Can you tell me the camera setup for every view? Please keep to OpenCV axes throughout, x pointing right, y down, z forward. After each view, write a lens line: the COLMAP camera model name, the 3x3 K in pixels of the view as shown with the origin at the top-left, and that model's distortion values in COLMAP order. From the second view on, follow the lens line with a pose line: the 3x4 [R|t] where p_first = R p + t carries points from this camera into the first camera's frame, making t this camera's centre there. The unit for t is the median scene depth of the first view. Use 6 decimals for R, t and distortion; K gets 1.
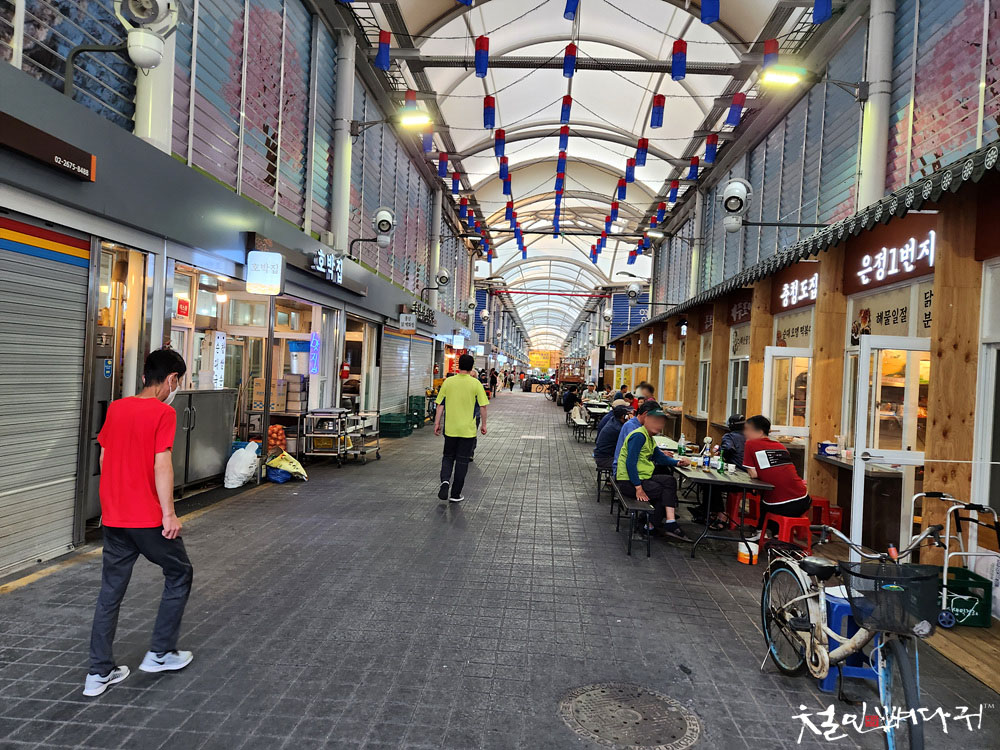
lens RADIAL K [[662.5, 0, 500.0], [0, 662.5, 375.0], [0, 0, 1]] dist [0.000744, -0.000036]
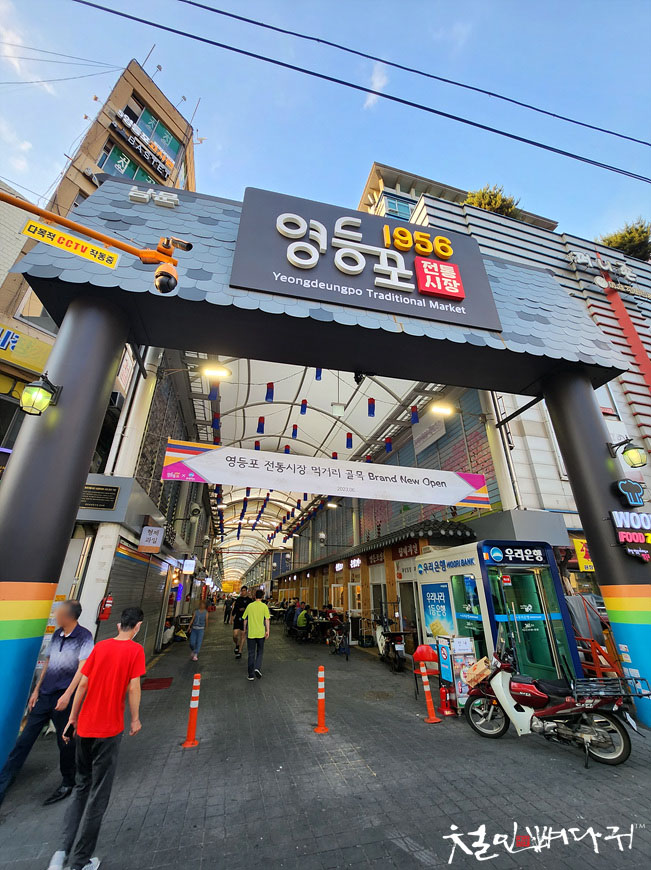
lens RADIAL K [[345.0, 0, 325.5], [0, 345.0, 435.0], [0, 0, 1]] dist [0.000463, 0.000015]
pose [[0.945383, 0.089733, 0.313366, -0.174699], [0.049358, 0.910867, -0.409738, -0.007028], [-0.322202, 0.402827, 0.856689, -0.549546]]
